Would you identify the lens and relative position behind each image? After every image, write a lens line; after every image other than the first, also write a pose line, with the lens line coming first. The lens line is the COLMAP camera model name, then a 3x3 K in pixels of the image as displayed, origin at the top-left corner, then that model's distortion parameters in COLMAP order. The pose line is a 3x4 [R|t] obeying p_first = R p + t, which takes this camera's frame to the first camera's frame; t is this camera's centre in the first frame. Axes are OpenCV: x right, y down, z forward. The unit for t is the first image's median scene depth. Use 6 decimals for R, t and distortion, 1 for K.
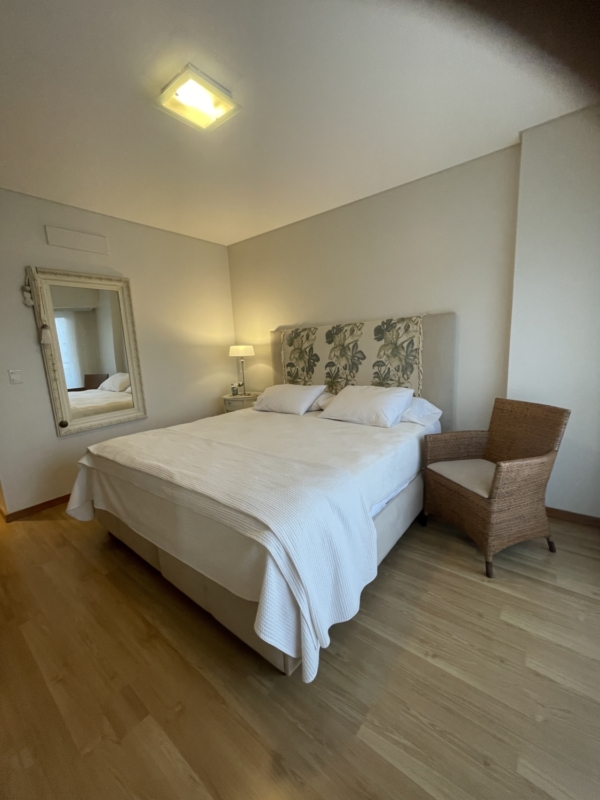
lens RADIAL K [[323.7, 0, 295.0], [0, 323.7, 400.9], [0, 0, 1]] dist [0.000272, 0.000252]
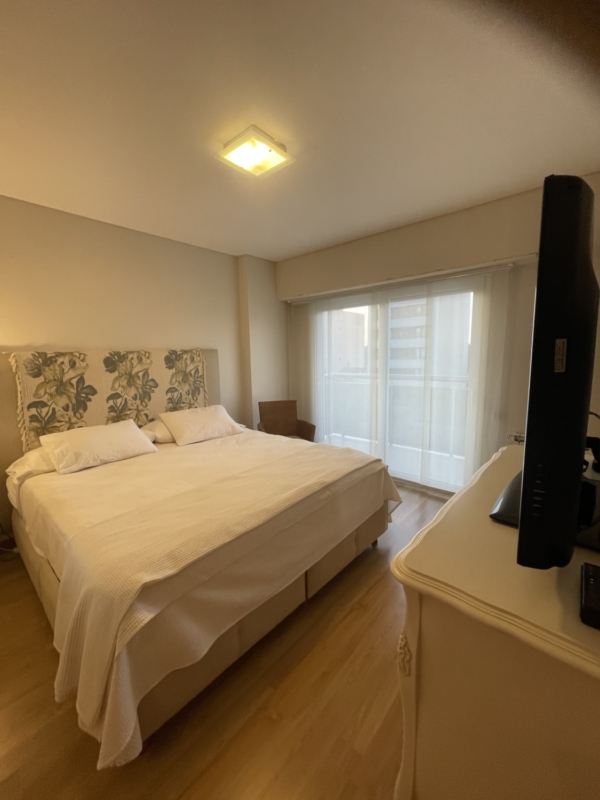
lens RADIAL K [[323.7, 0, 294.6], [0, 323.7, 398.5], [0, 0, 1]] dist [0.000272, 0.000252]
pose [[0.045361, -0.073120, 0.996291, -0.780051], [0.202902, 0.977204, 0.062481, -0.069227], [-0.978148, 0.199315, 0.059163, 0.524733]]
